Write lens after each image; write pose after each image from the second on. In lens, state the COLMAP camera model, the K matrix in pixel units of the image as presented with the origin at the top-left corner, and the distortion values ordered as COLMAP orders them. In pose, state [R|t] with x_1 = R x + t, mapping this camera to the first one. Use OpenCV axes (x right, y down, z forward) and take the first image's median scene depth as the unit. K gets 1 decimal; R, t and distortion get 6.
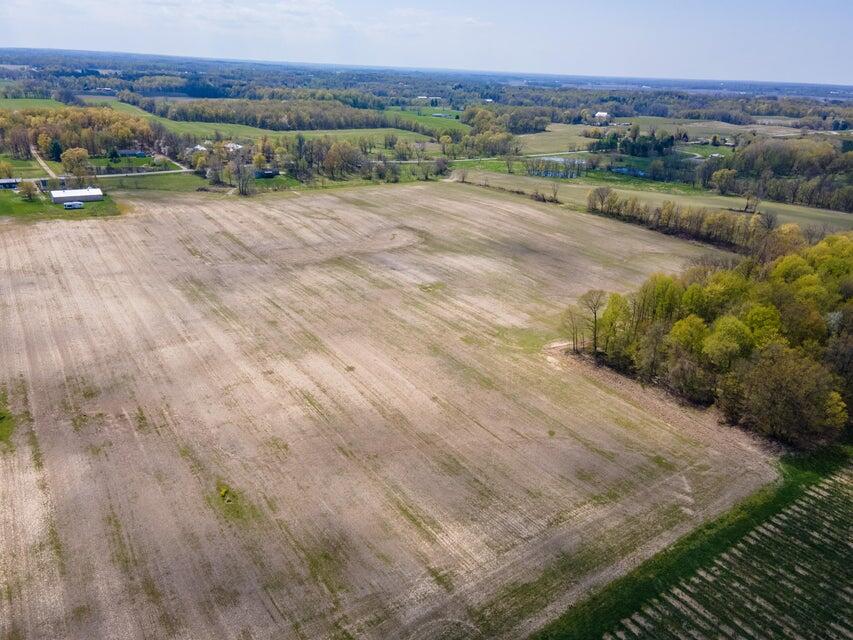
lens RADIAL K [[611.9, 0, 423.0], [0, 611.9, 321.9], [0, 0, 1]] dist [0.037667, 0.011996]
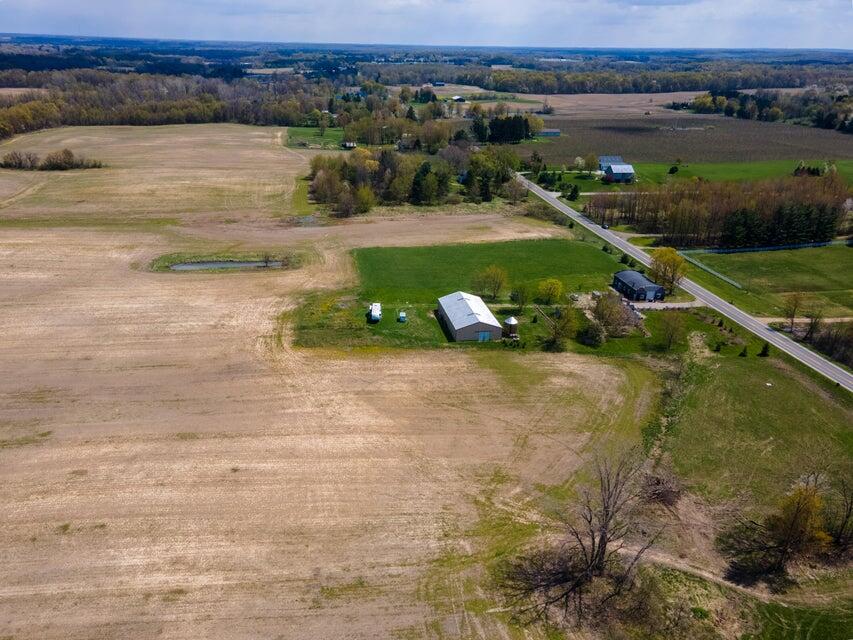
lens RADIAL K [[686.9, 0, 391.0], [0, 686.9, 320.1], [0, 0, 1]] dist [0.036133, 0.000815]
pose [[-0.479360, 0.284077, -0.830370, -0.113381], [-0.367375, 0.794323, 0.483825, -0.638468], [0.797025, 0.536984, -0.276404, 1.603146]]
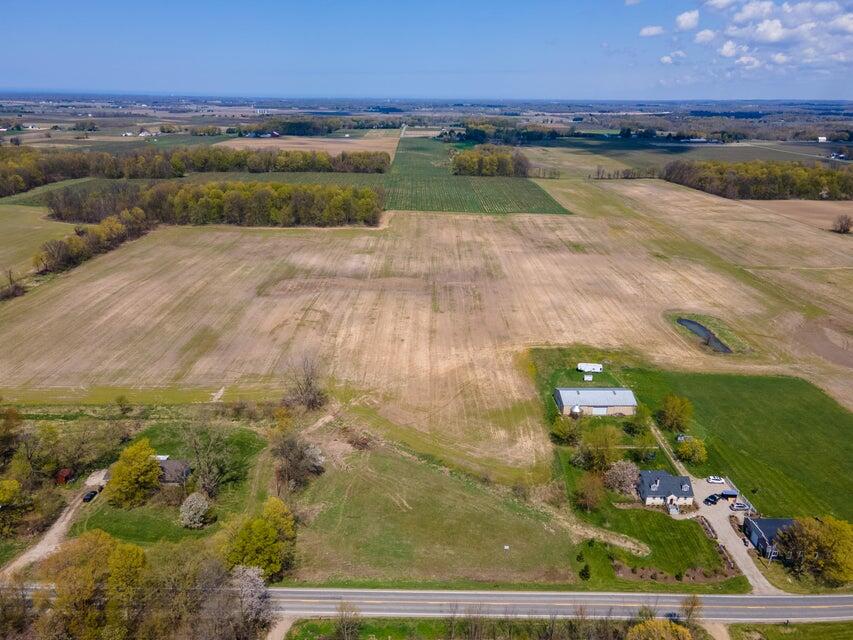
lens RADIAL K [[603.0, 0, 422.4], [0, 603.0, 318.5], [0, 0, 1]] dist [0.036467, -0.000935]
pose [[-0.819074, -0.240409, 0.520885, -1.016693], [0.180275, 0.754106, 0.631526, -0.937039], [-0.544627, 0.611170, -0.574328, 1.984755]]
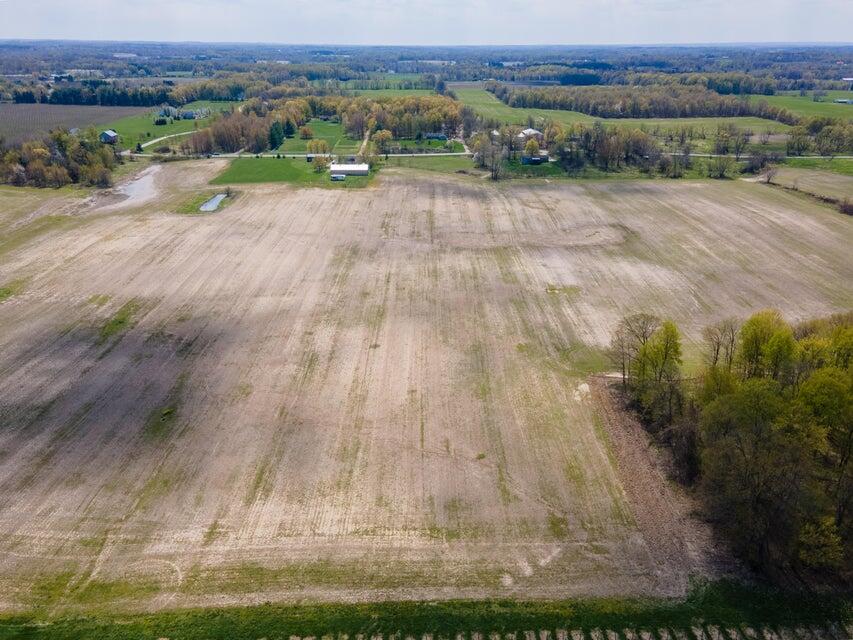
lens RADIAL K [[648.1, 0, 426.5], [0, 648.1, 320.0], [0, 0, 1]] dist [0.037746, -0.000071]
pose [[0.830102, 0.184688, -0.526137, 0.358590], [-0.186805, 0.981140, 0.049677, -0.024494], [0.525389, 0.057048, 0.848947, 0.101143]]
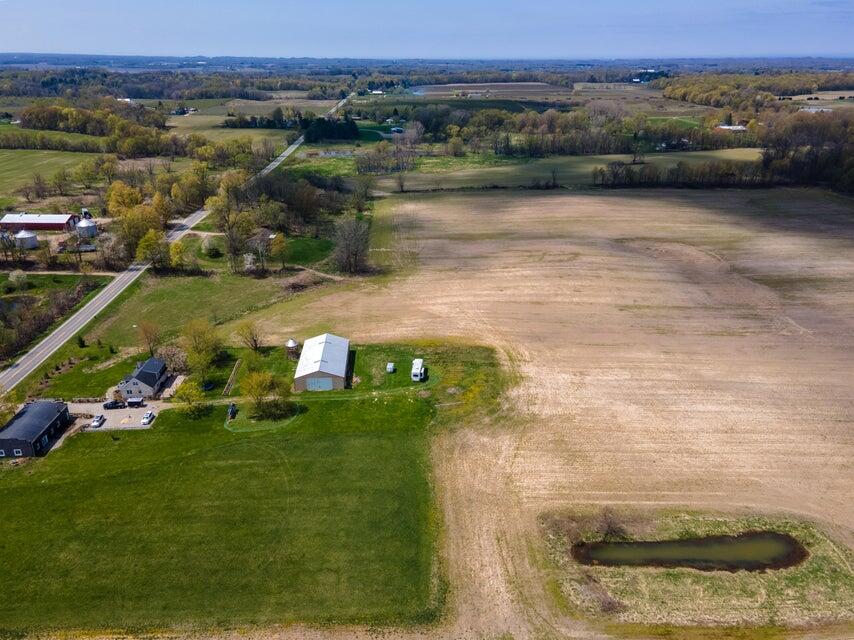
lens RADIAL K [[648.8, 0, 427.0], [0, 648.8, 320.0], [0, 0, 1]] dist [0.037746, -0.000071]
pose [[0.546987, -0.348445, 0.761177, -1.276821], [0.336406, 0.924103, 0.181285, -0.430147], [-0.766574, 0.156904, 0.622692, 0.911125]]
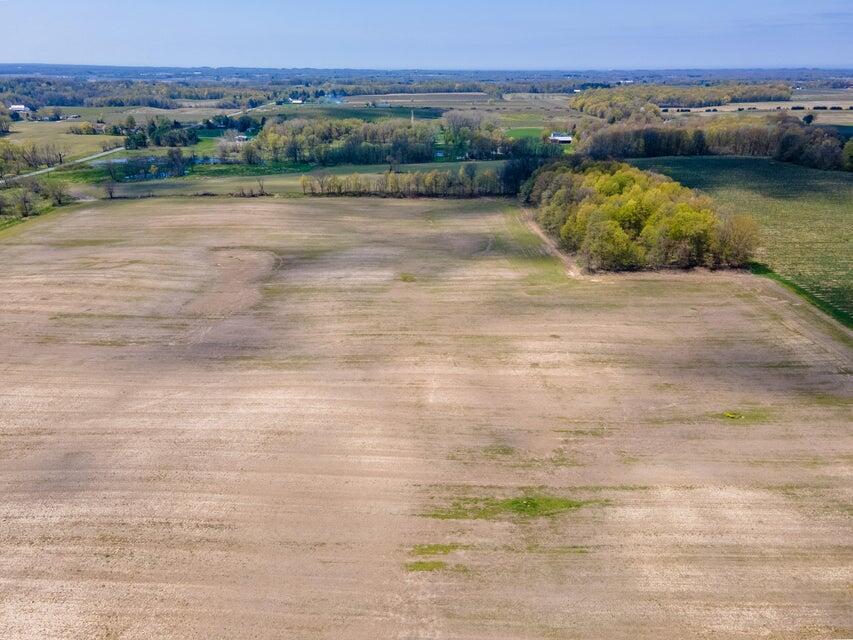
lens RADIAL K [[633.0, 0, 412.9], [0, 633.0, 318.5], [0, 0, 1]] dist [0.034514, 0.002017]
pose [[0.572242, -0.335825, 0.748172, -0.806337], [0.329955, 0.929492, 0.164845, -0.166505], [-0.750779, 0.152532, 0.642702, 0.316168]]
